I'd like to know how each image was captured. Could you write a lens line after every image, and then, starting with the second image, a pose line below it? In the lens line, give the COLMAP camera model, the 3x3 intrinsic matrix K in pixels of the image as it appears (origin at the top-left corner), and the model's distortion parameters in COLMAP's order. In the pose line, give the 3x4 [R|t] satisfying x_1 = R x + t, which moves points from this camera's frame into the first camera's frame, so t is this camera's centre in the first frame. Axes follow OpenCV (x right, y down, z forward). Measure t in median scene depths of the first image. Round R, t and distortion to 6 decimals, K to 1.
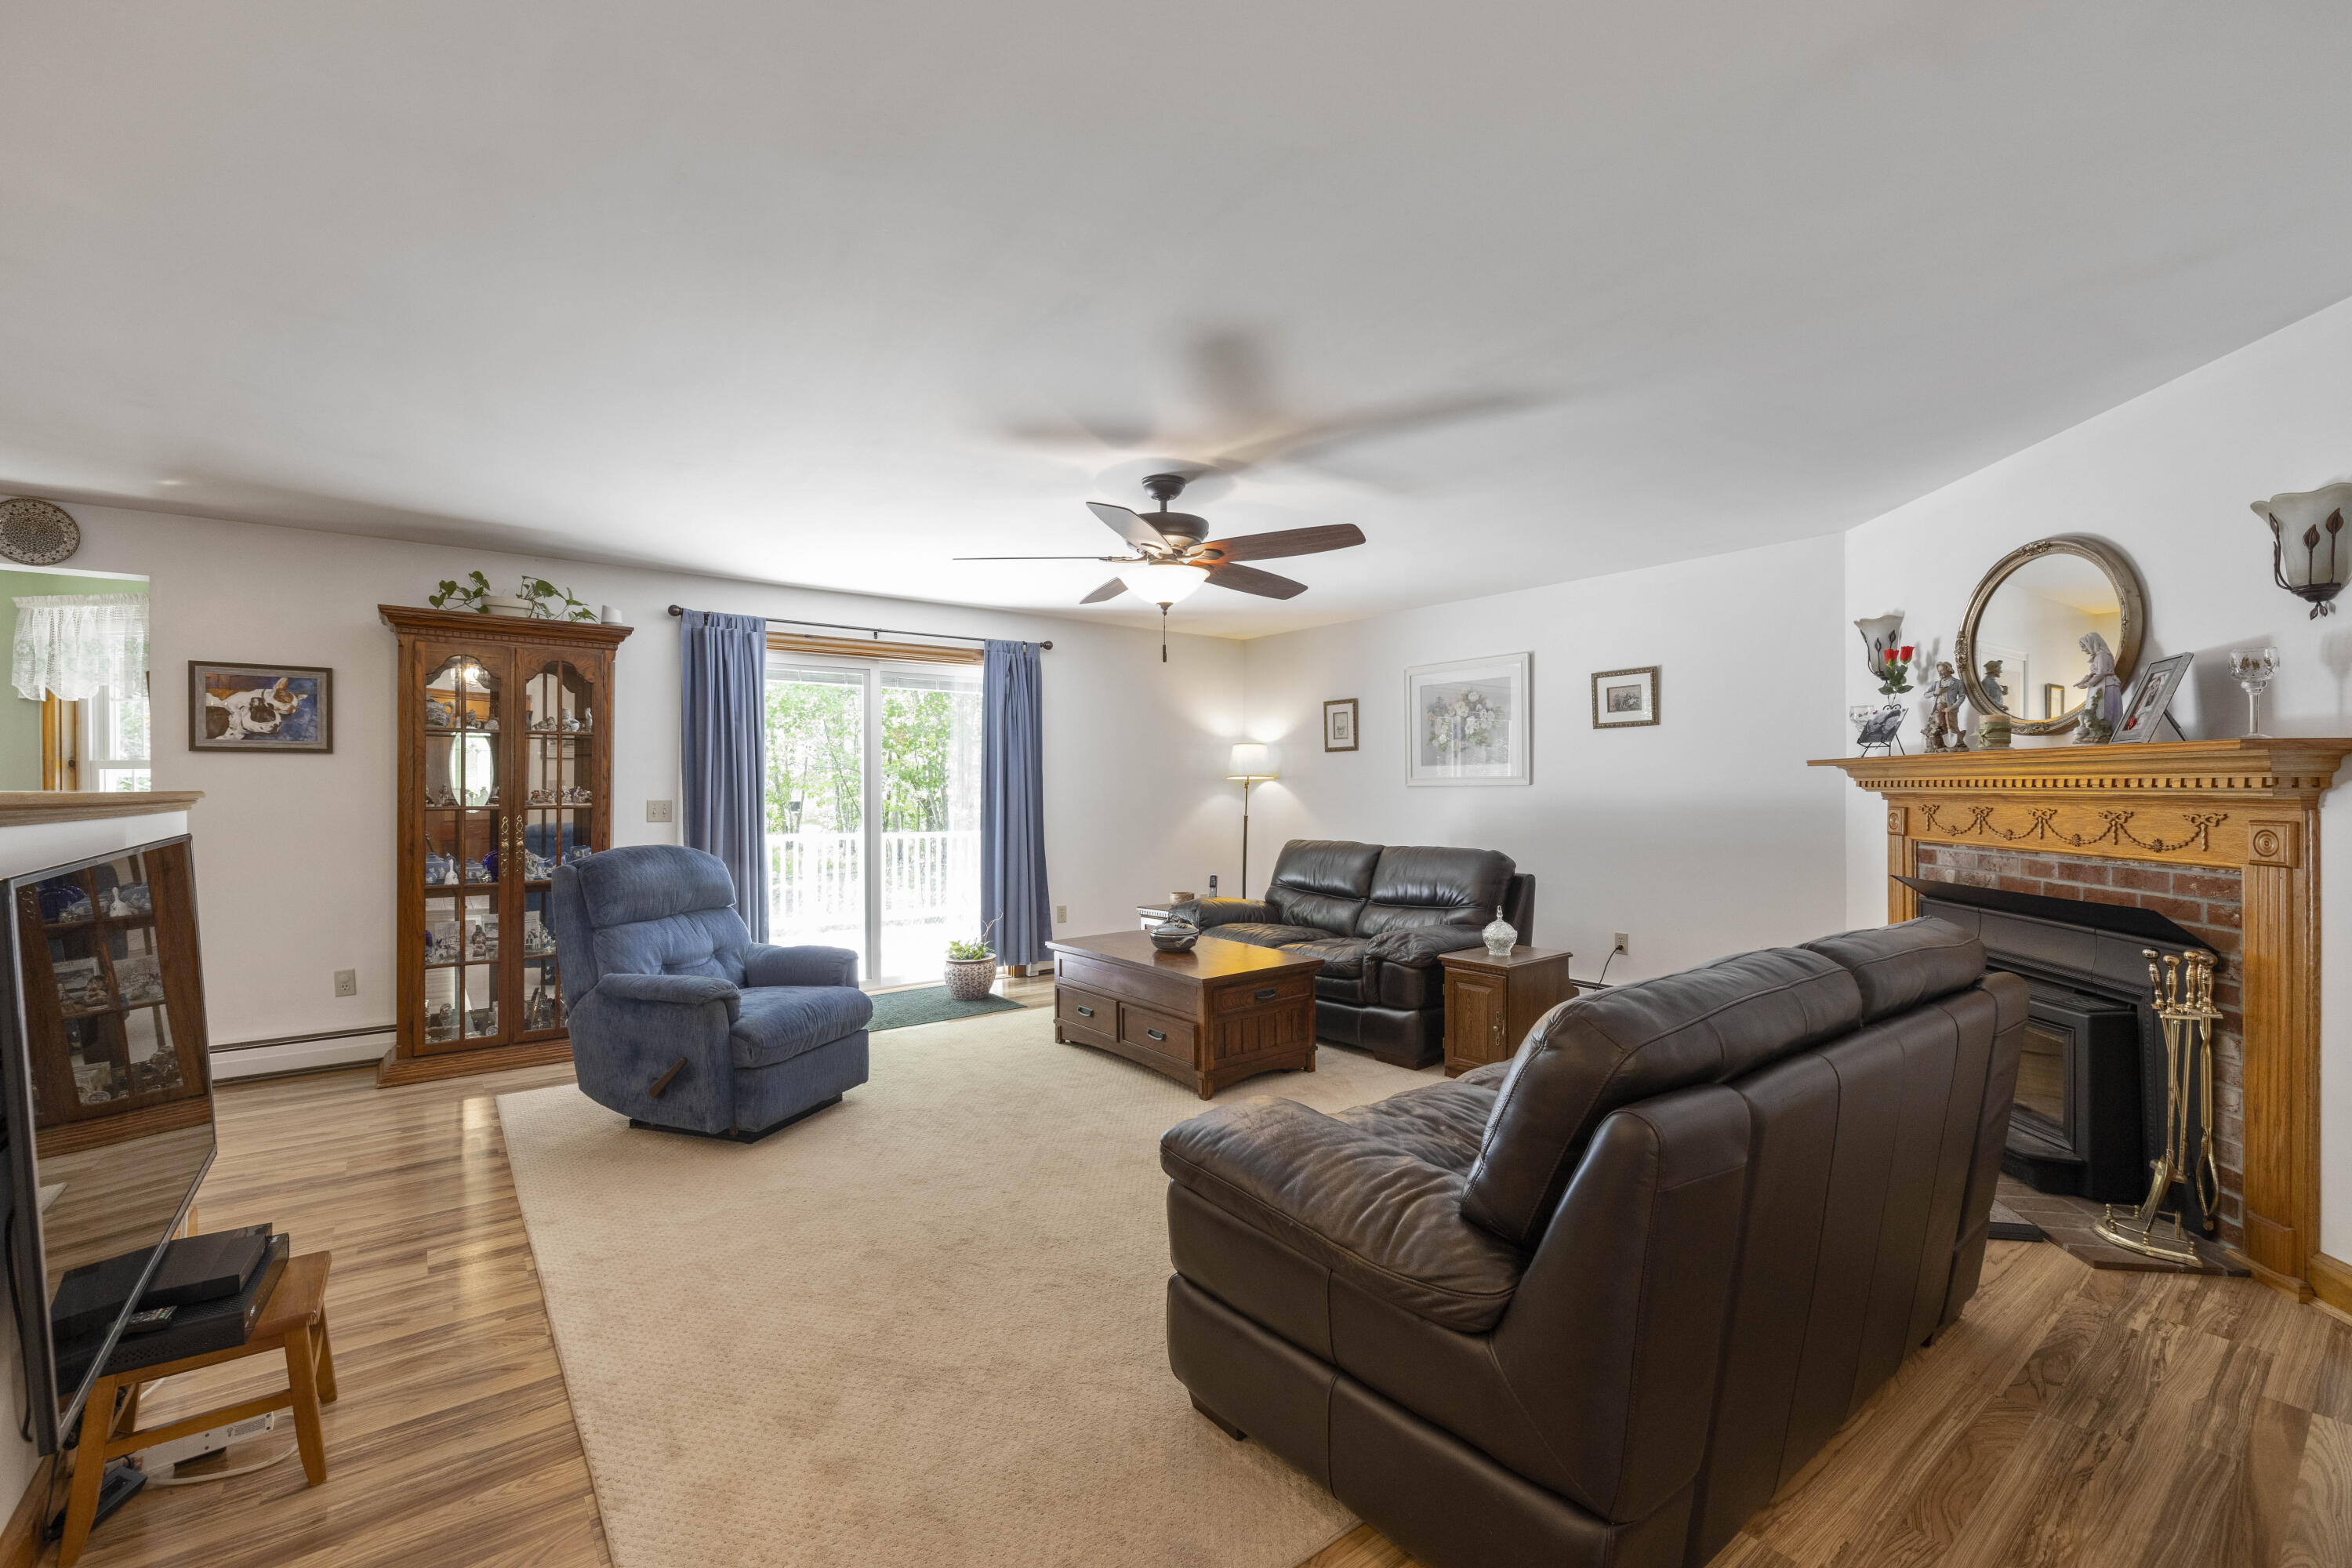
lens RADIAL K [[992.0, 0, 1173.8], [0, 992.0, 788.7], [0, 0, 1]] dist [0.000357, 0.000148]
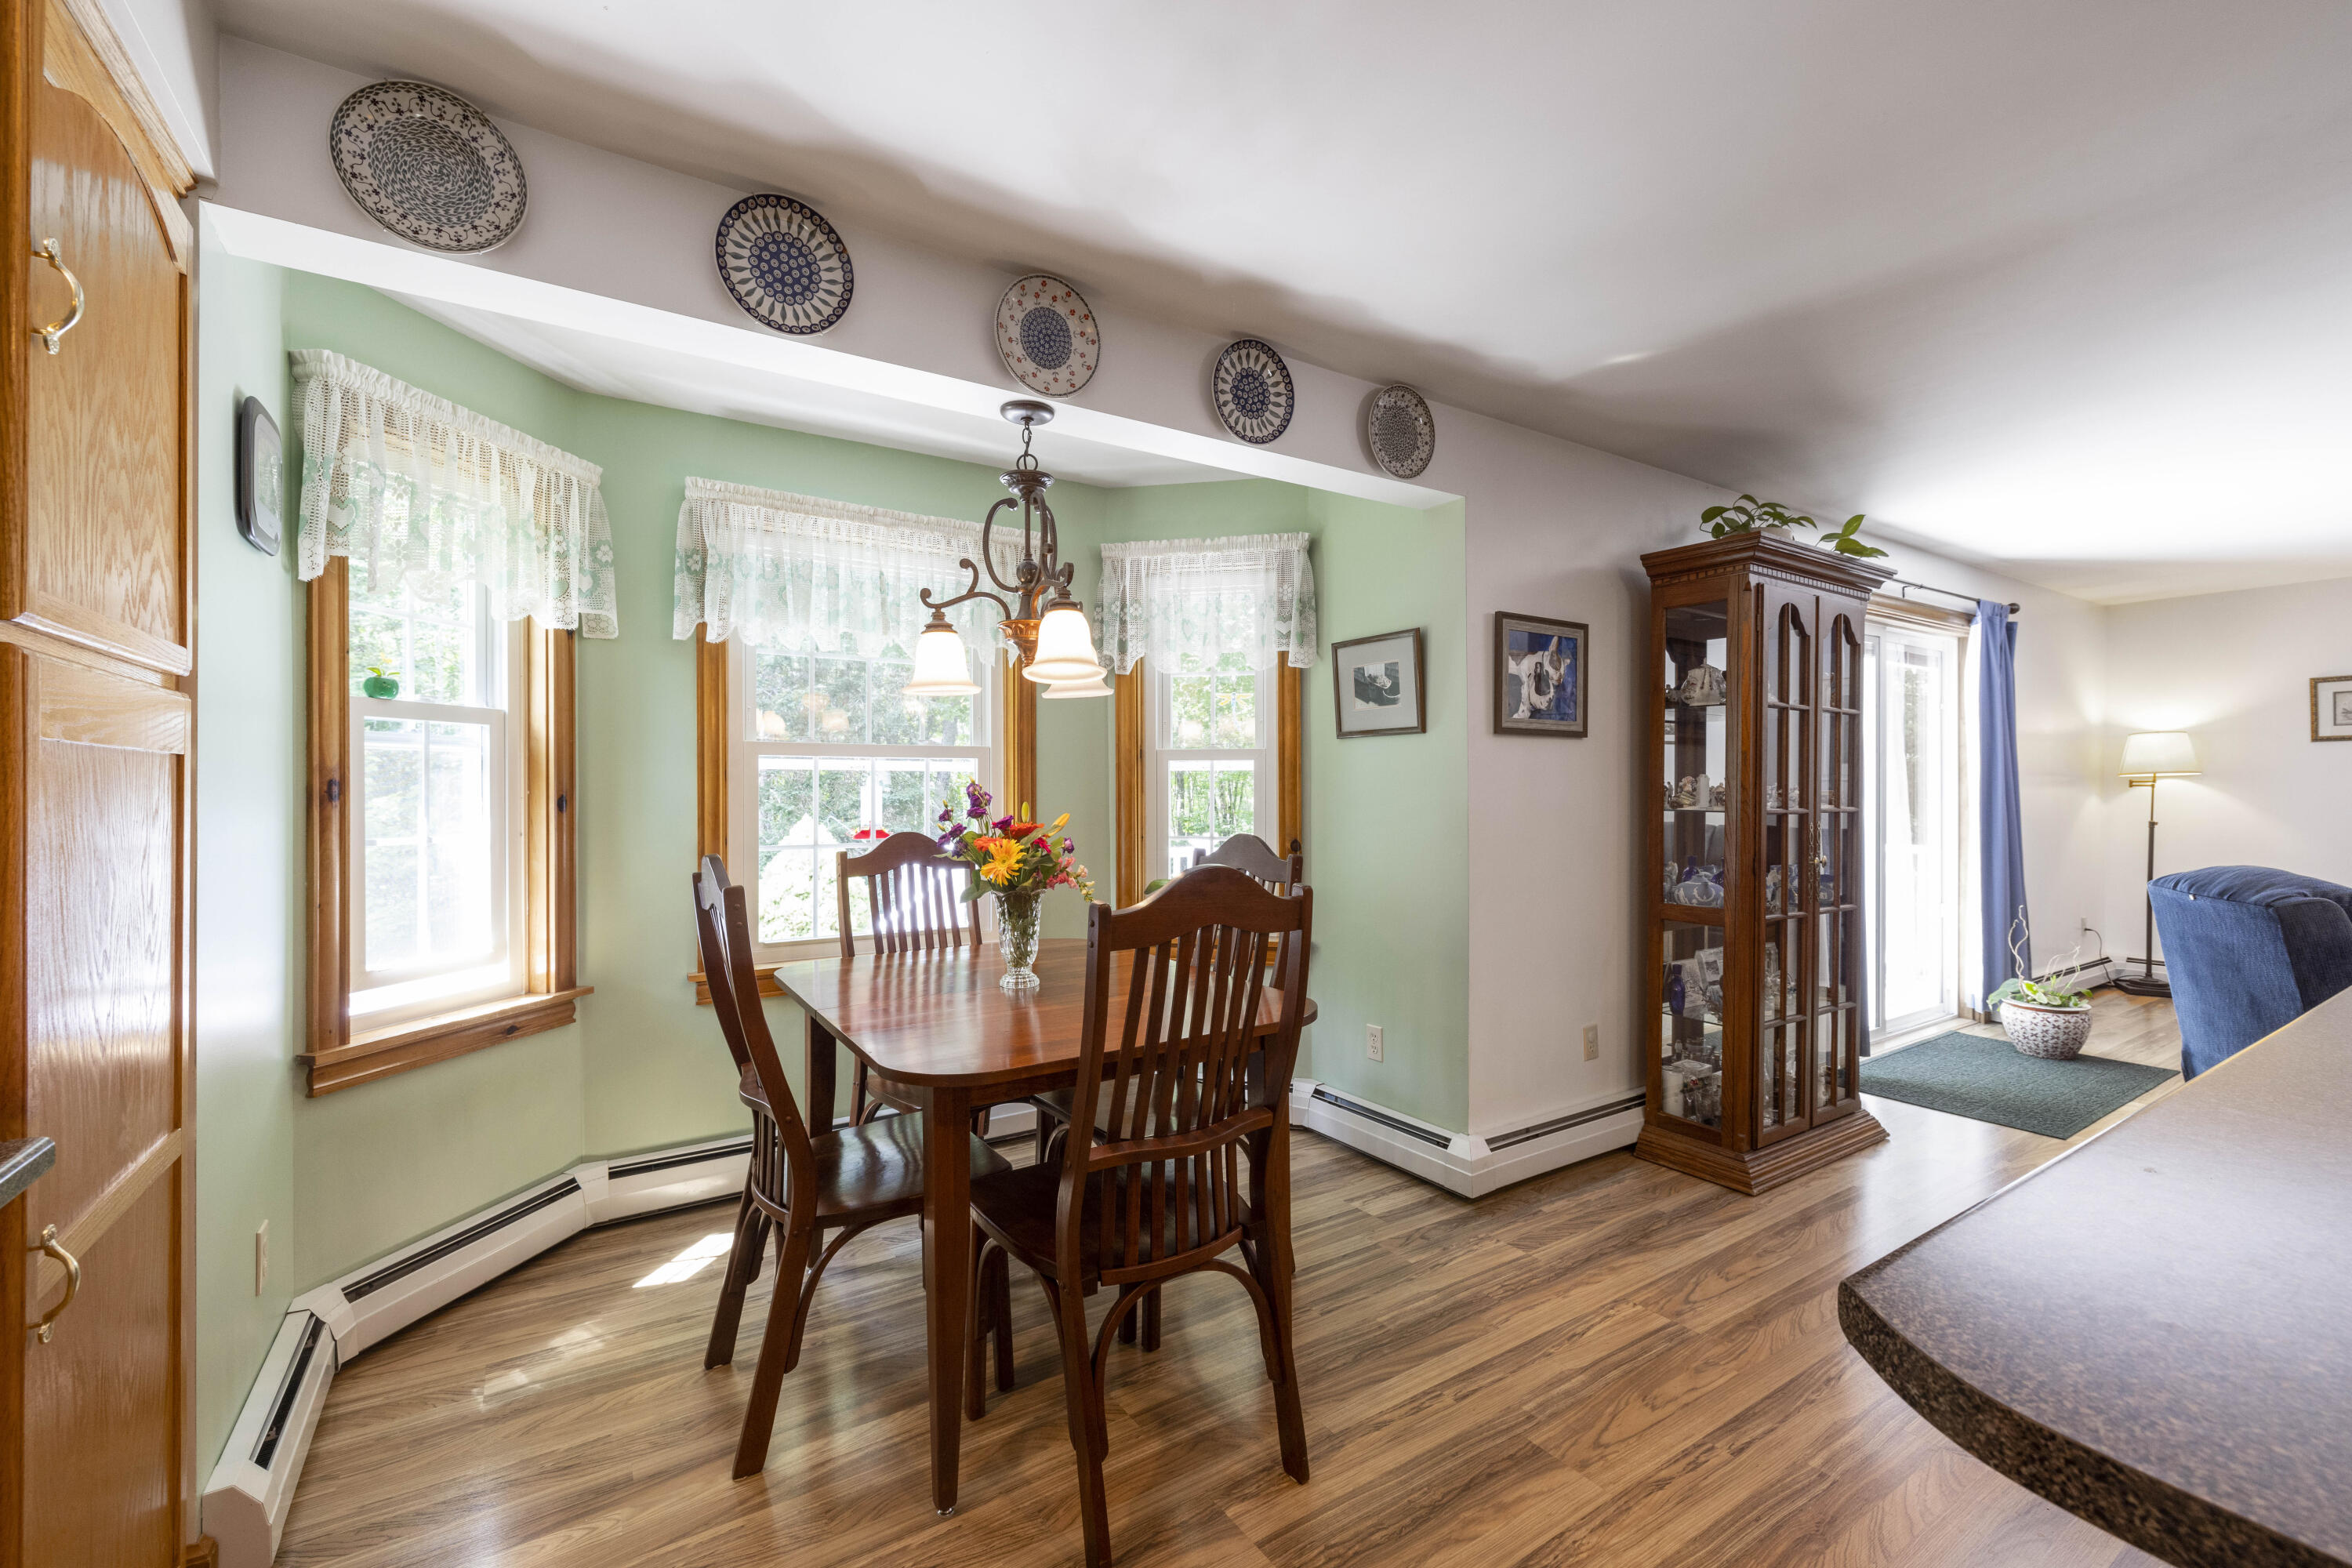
lens RADIAL K [[992.0, 0, 1178.6], [0, 992.0, 784.1], [0, 0, 1]] dist [0.000357, 0.000148]
pose [[0.996866, 0.001009, -0.079100, -1.122785], [-0.001420, 0.999986, -0.005143, 0.003889], [0.079094, 0.005239, 0.996853, 0.231892]]
